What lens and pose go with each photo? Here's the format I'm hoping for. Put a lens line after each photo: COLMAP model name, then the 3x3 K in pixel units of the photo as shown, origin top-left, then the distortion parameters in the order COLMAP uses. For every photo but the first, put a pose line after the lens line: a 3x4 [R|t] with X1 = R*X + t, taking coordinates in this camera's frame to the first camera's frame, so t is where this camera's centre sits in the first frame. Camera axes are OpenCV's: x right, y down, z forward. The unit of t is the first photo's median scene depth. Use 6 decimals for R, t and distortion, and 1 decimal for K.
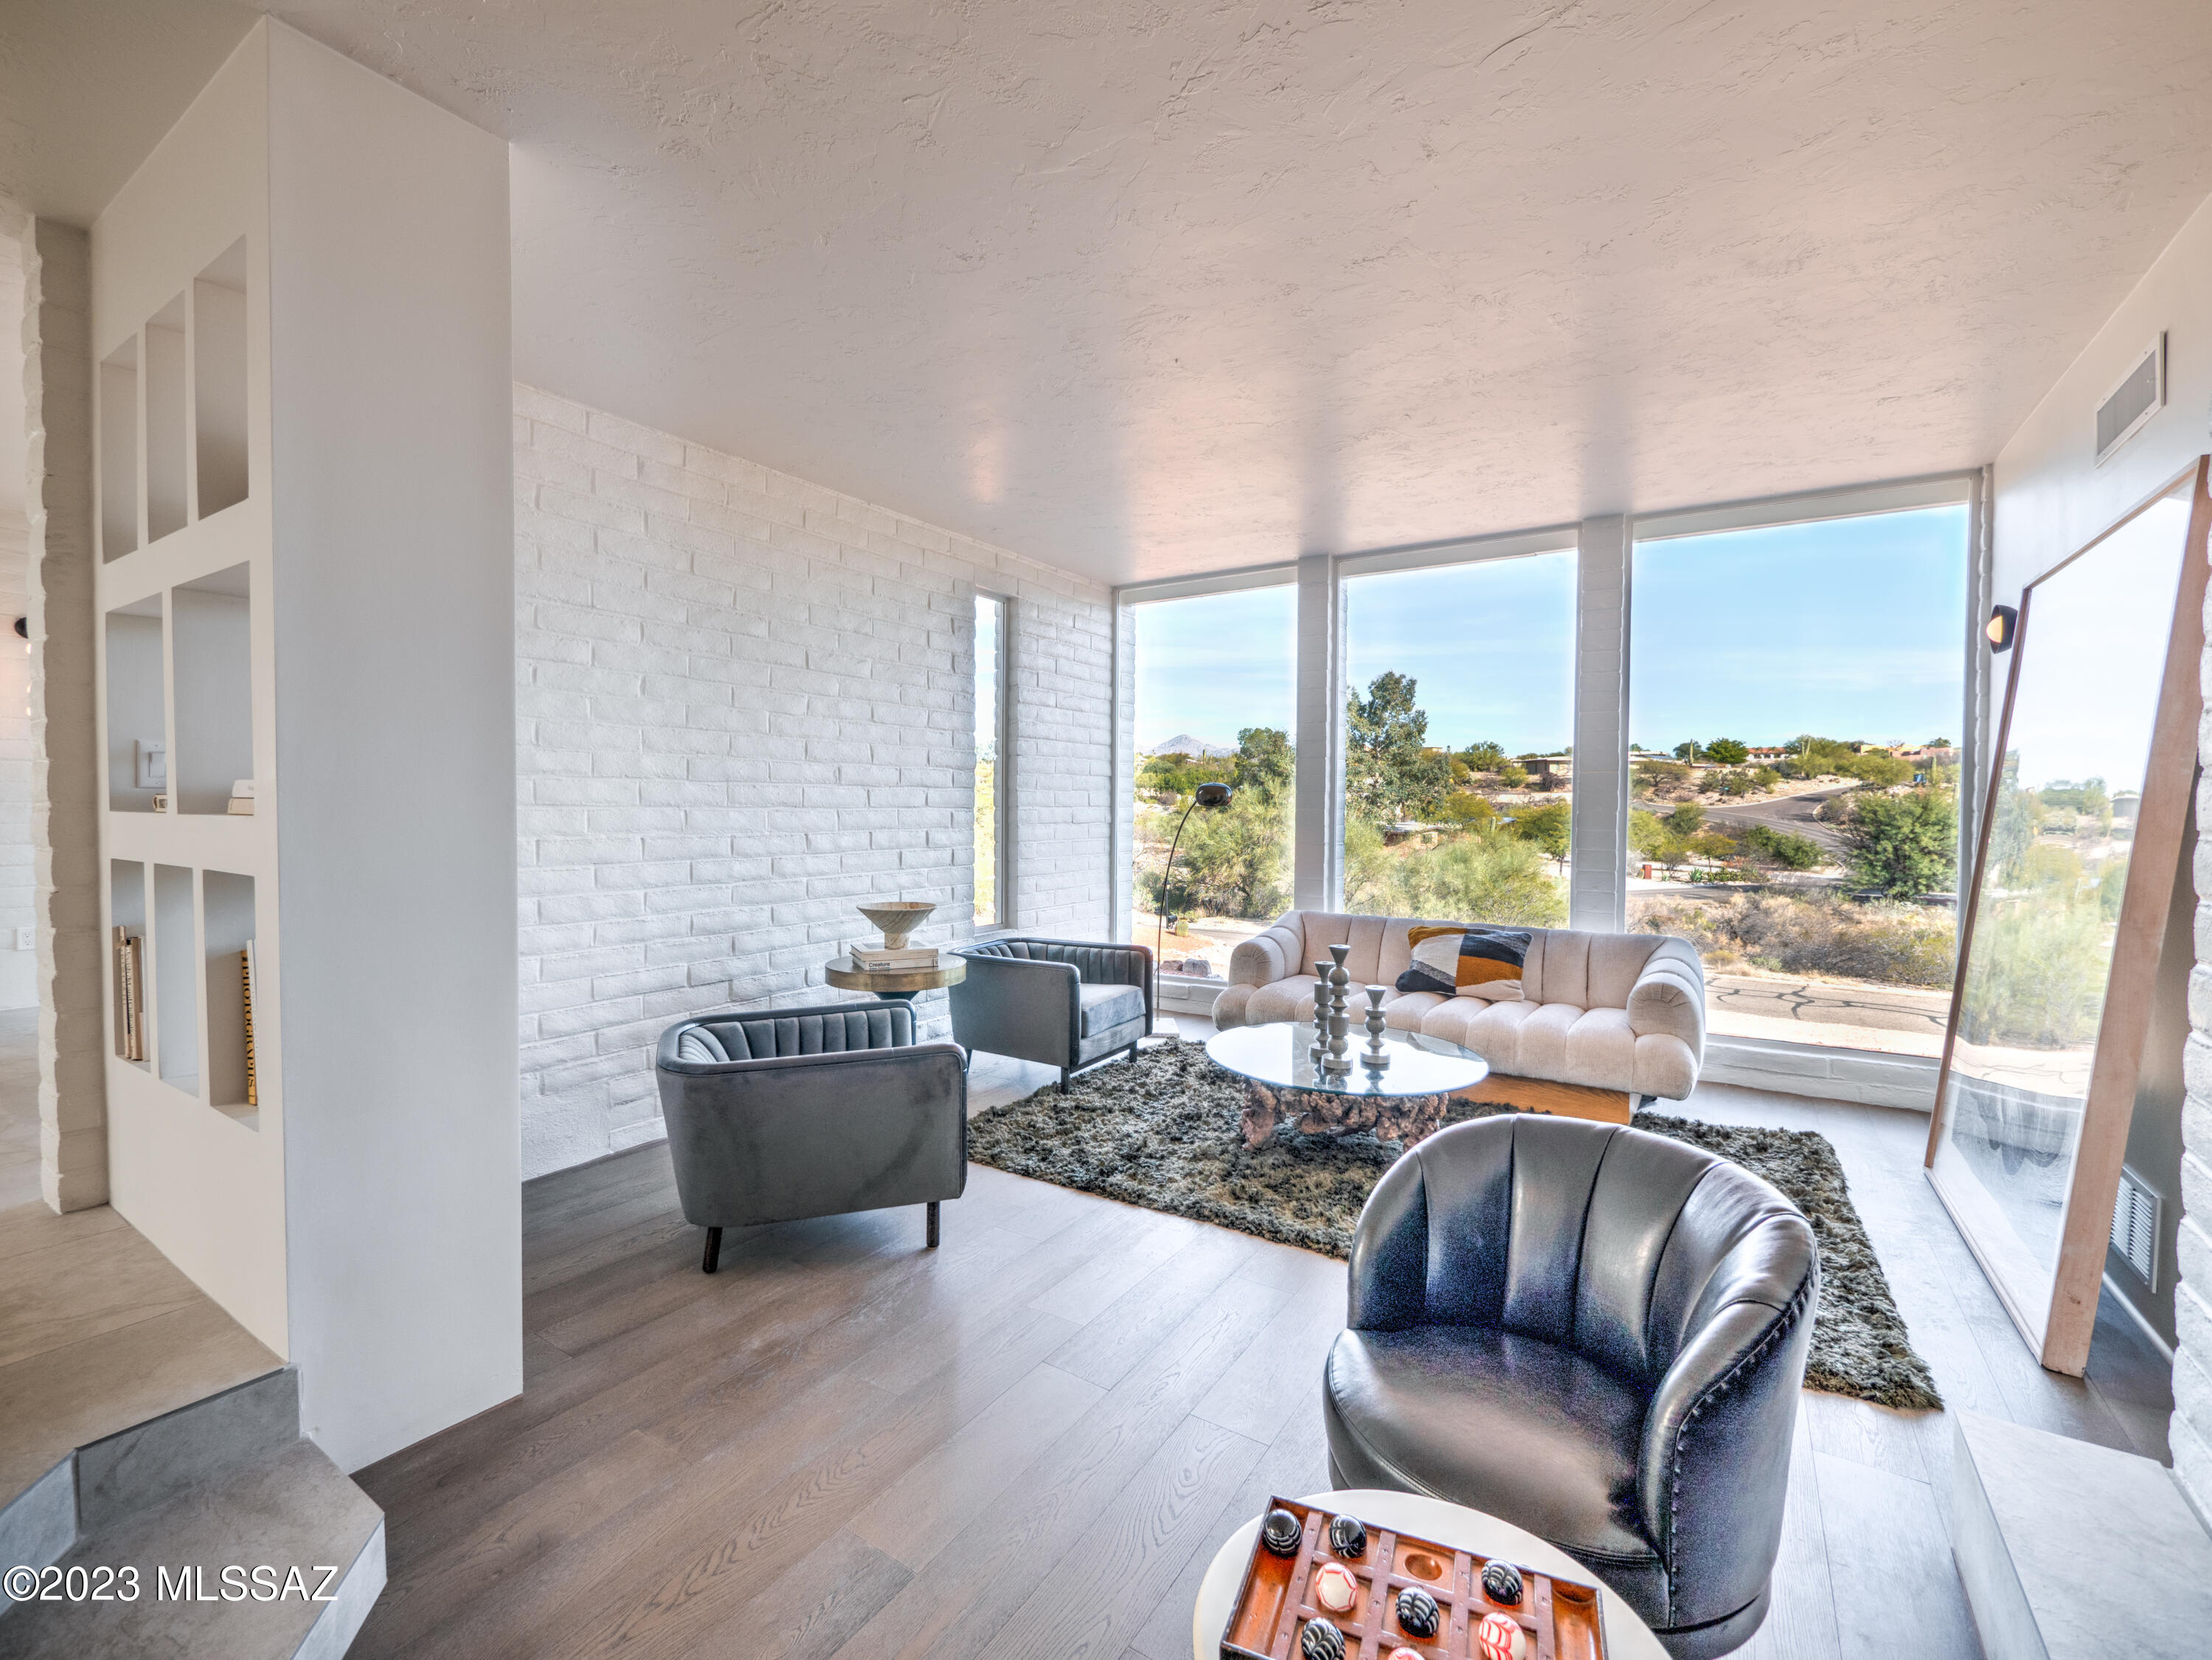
lens RADIAL K [[942.7, 0, 1106.0], [0, 942.7, 830.0], [0, 0, 1]] dist [-0.002526, 0.000145]
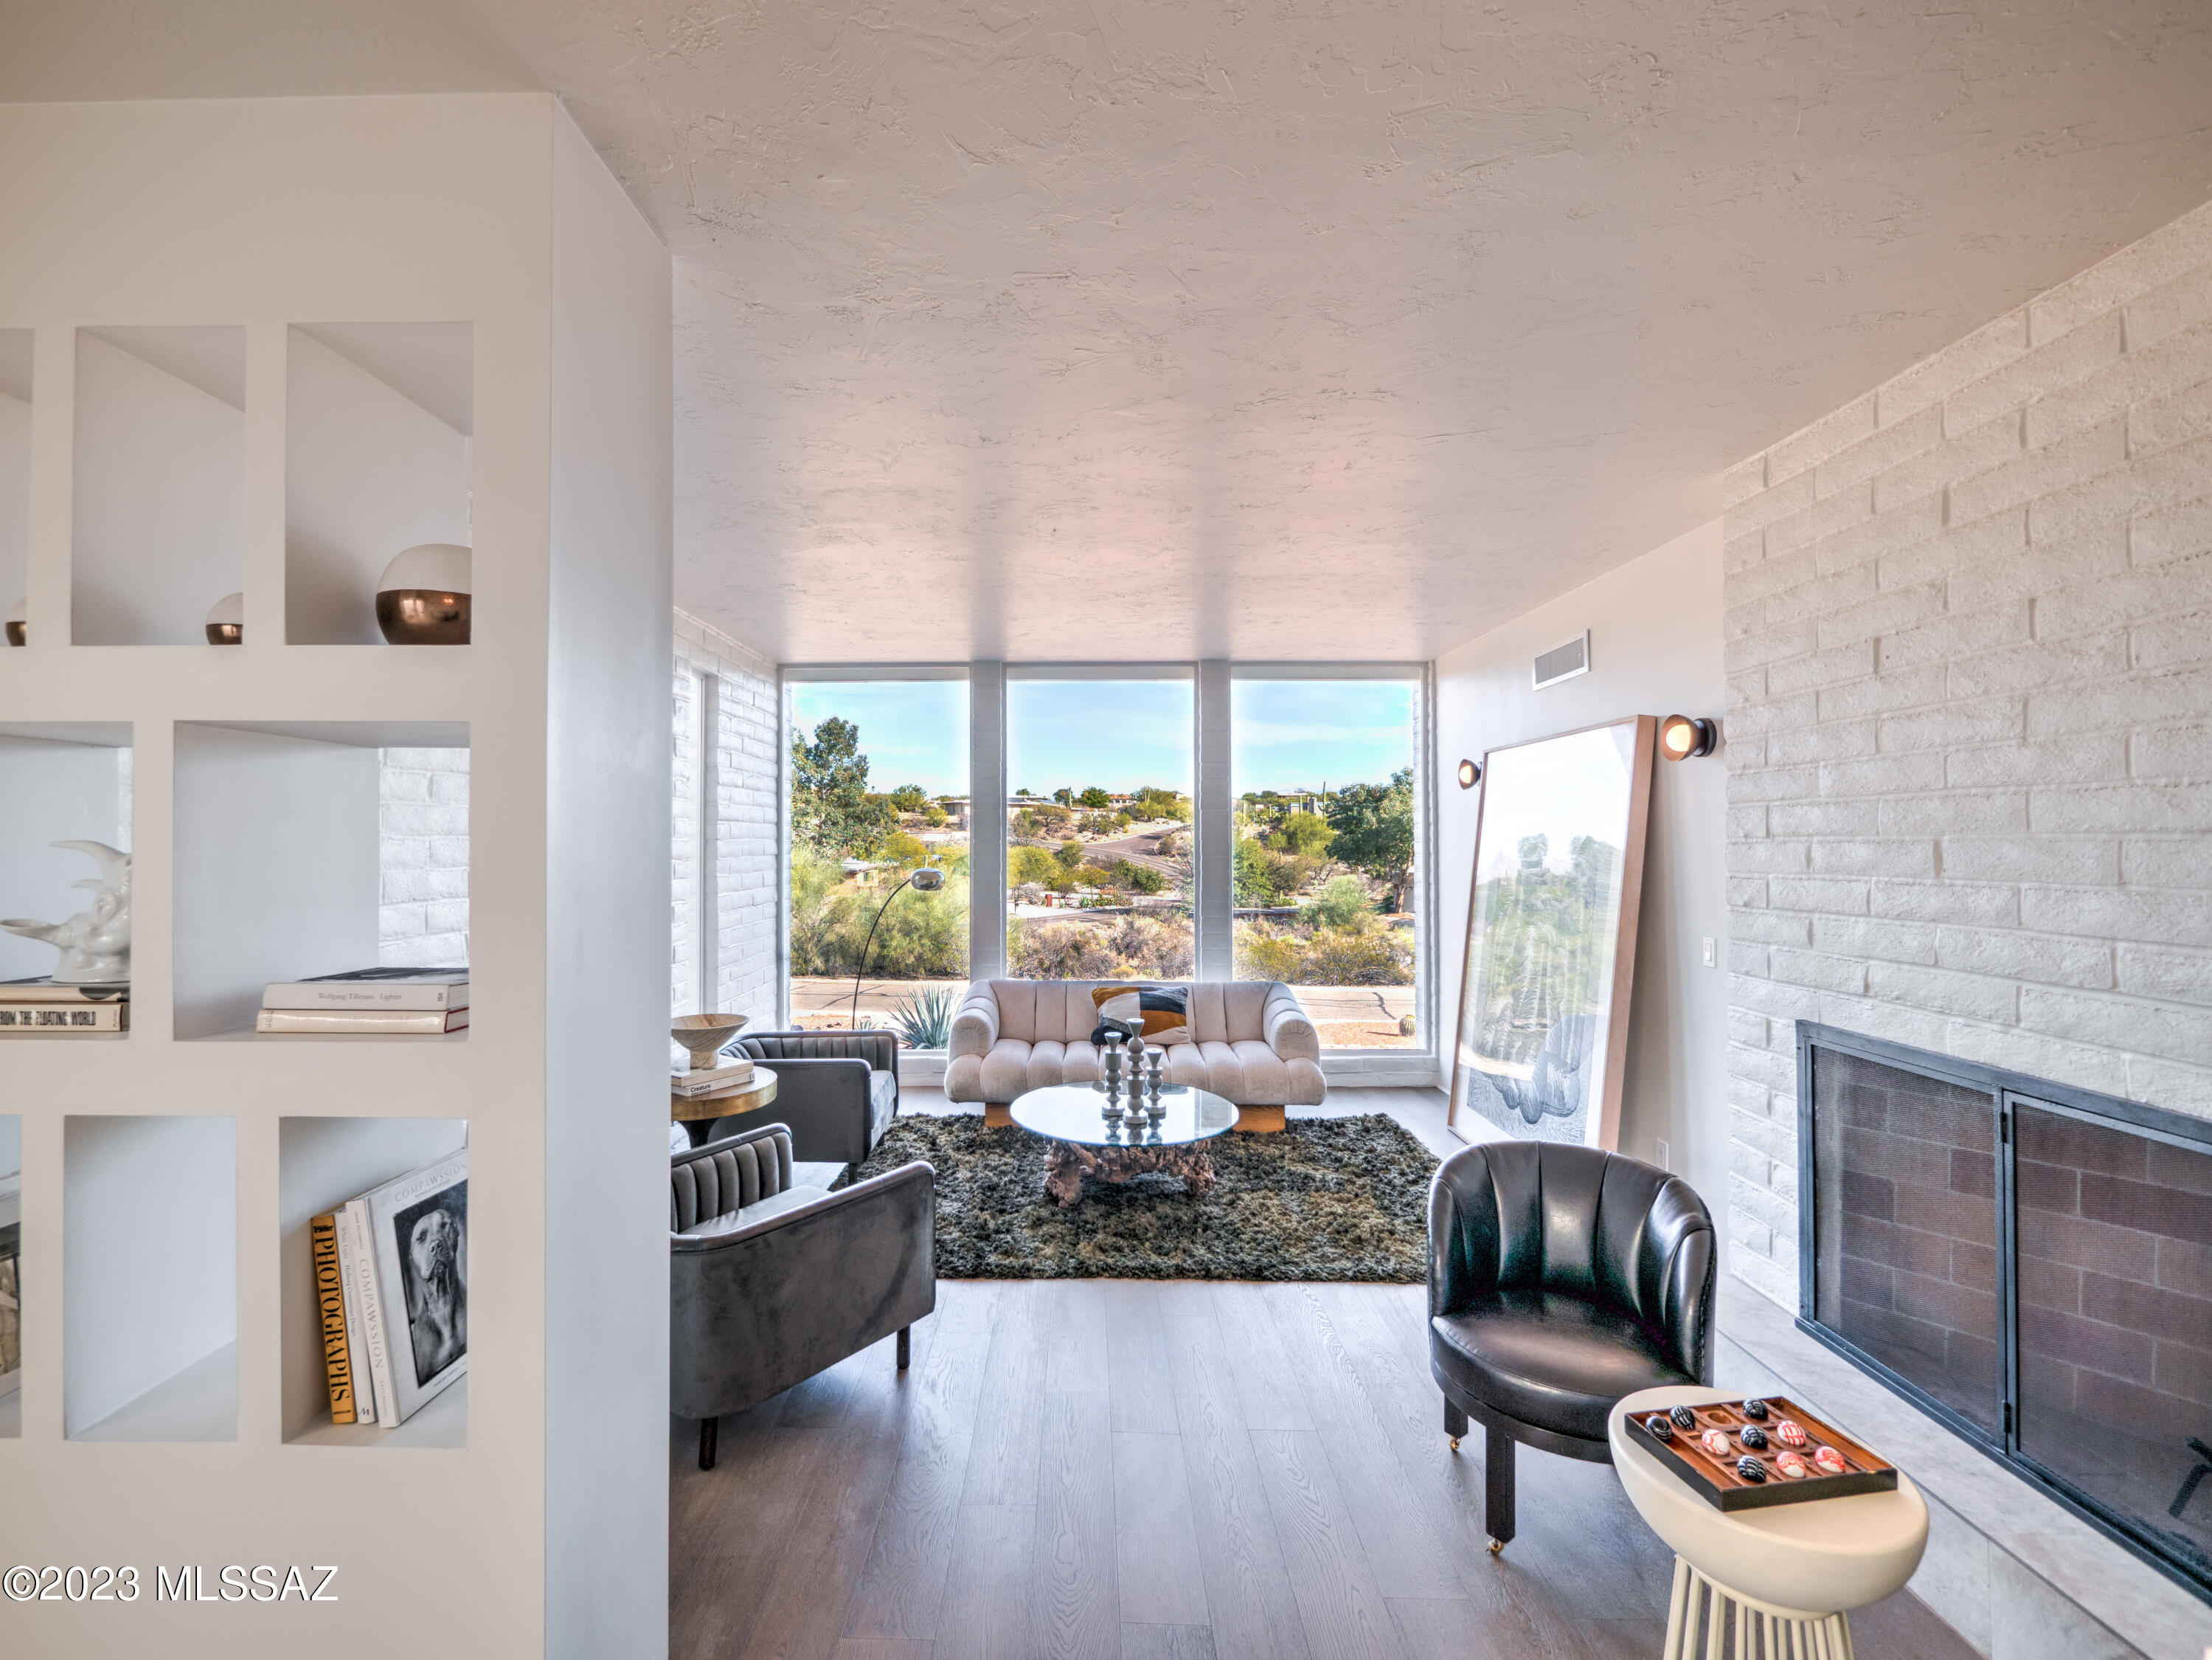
lens RADIAL K [[935.3, 0, 1044.7], [0, 935.3, 829.7], [0, 0, 1]] dist [-0.002254, 0.000022]
pose [[0.851907, 0.002174, 0.523688, -0.269037], [0.016679, 0.999371, -0.031280, -0.047389], [-0.523427, 0.035382, 0.851336, 0.020663]]
